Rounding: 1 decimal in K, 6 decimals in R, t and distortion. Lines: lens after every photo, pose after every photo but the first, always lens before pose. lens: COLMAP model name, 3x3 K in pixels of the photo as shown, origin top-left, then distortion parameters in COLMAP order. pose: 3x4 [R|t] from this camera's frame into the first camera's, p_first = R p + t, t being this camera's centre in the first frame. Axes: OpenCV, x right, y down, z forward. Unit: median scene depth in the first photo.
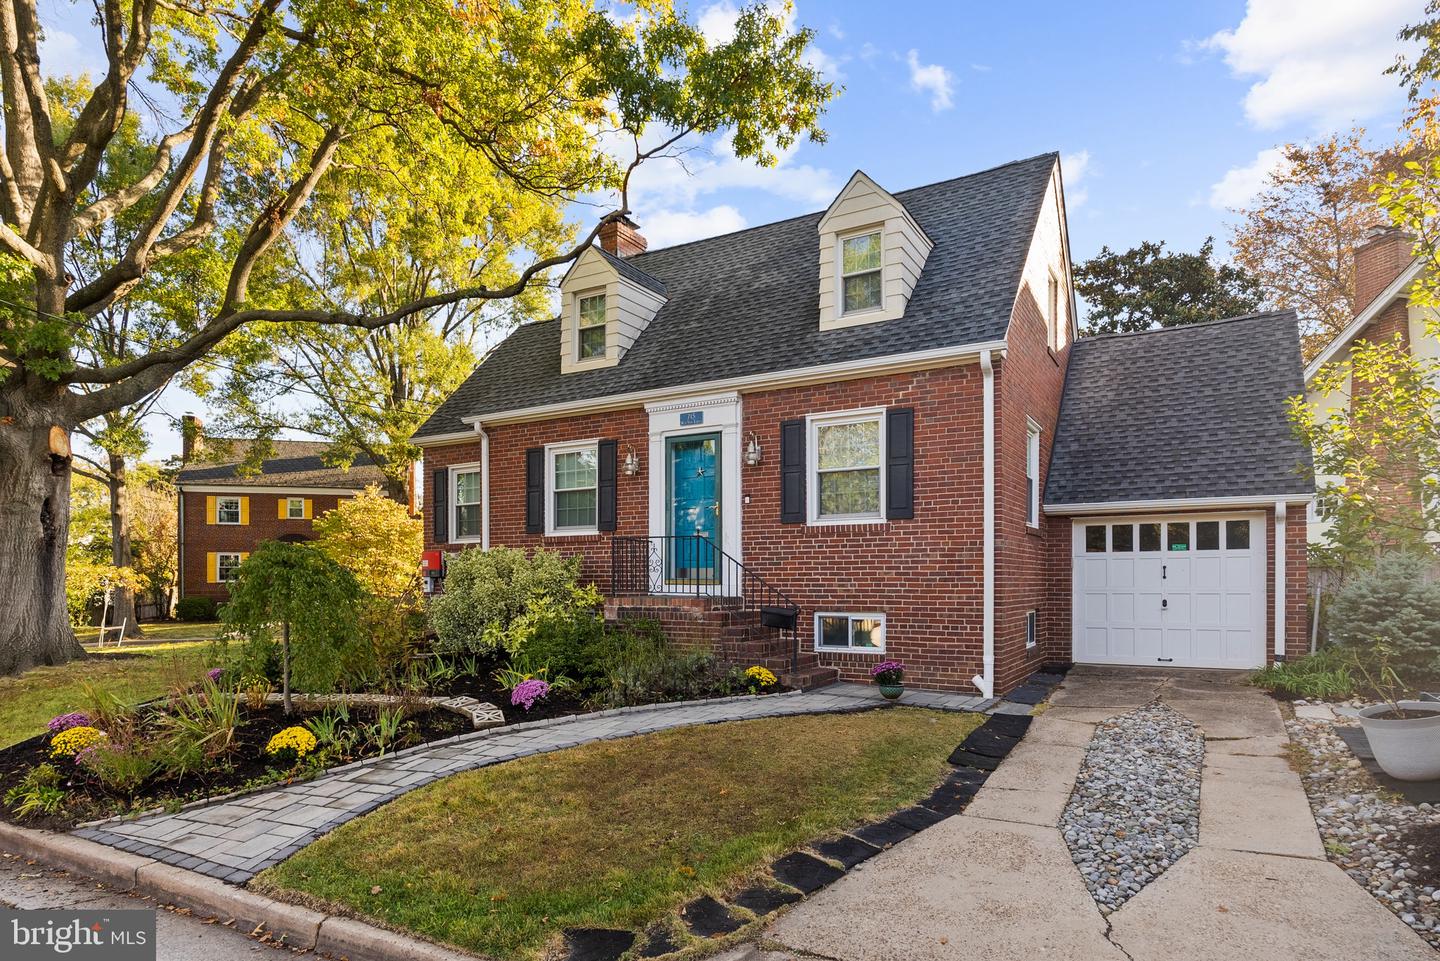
lens RADIAL K [[850.5, 0, 720.3], [0, 850.5, 584.0], [0, 0, 1]] dist [-0.001326, 0.000494]
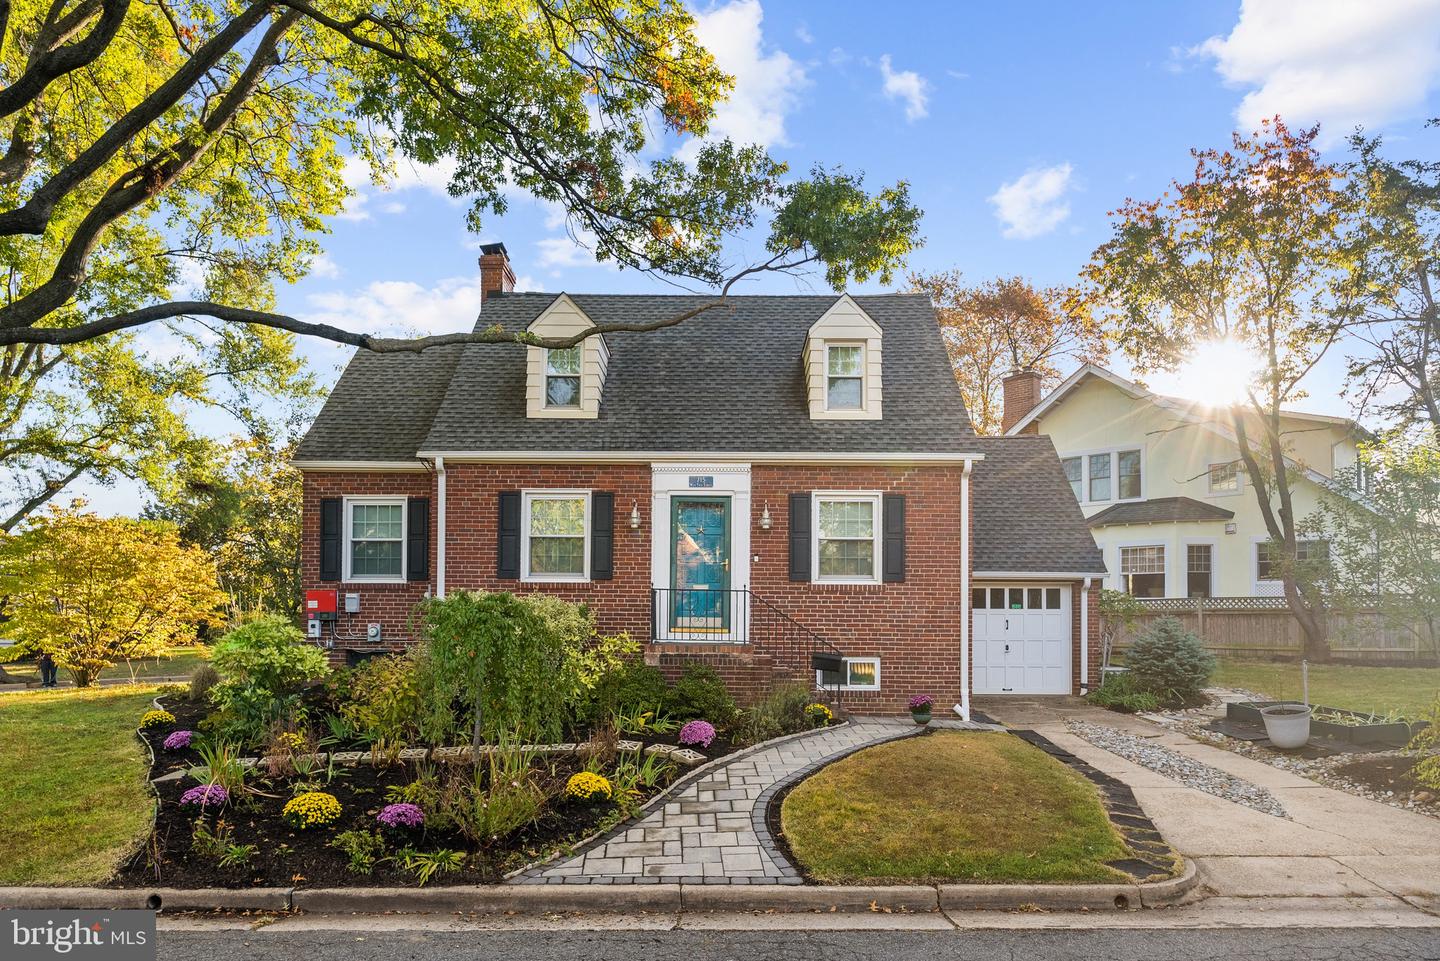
lens RADIAL K [[924.2, 0, 721.0], [0, 924.2, 604.7], [0, 0, 1]] dist [-0.002083, -0.000479]
pose [[0.870156, 0.018532, 0.492429, -0.649967], [-0.011168, 0.999778, -0.017890, -0.015166], [-0.492651, 0.010068, 0.870169, -0.059621]]
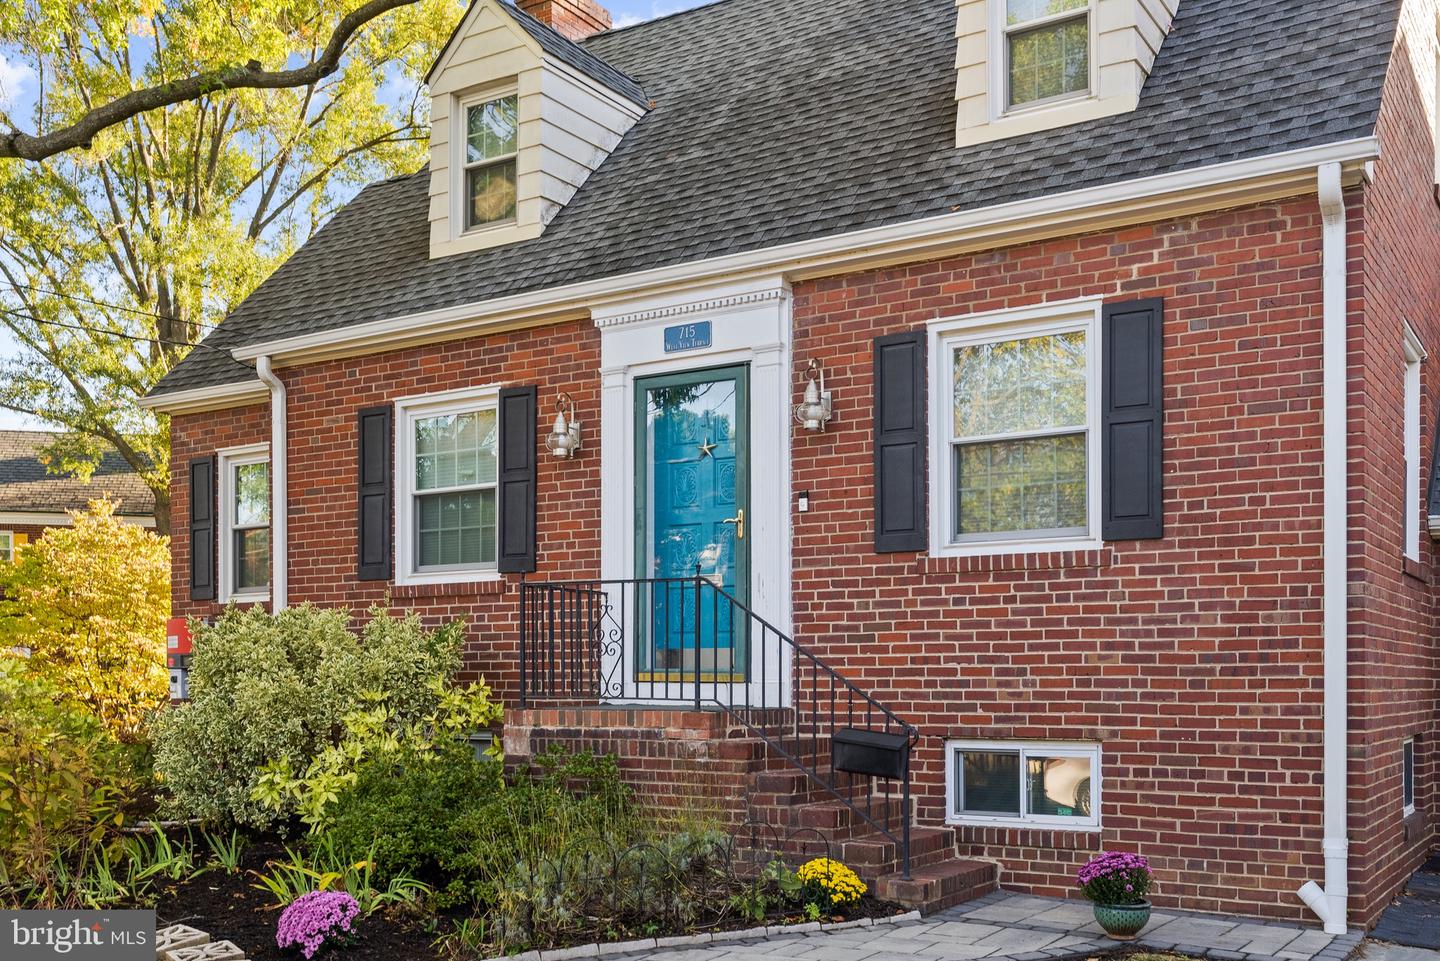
lens RADIAL K [[1477.1, 0, 722.7], [0, 1477.1, 675.1], [0, 0, 1]] dist [0.009699, 0.000138]
pose [[0.999599, 0.000499, -0.028300, 0.010513], [-0.000729, 0.999967, -0.008142, 0.003534], [0.028295, 0.008159, 0.999566, 0.181554]]
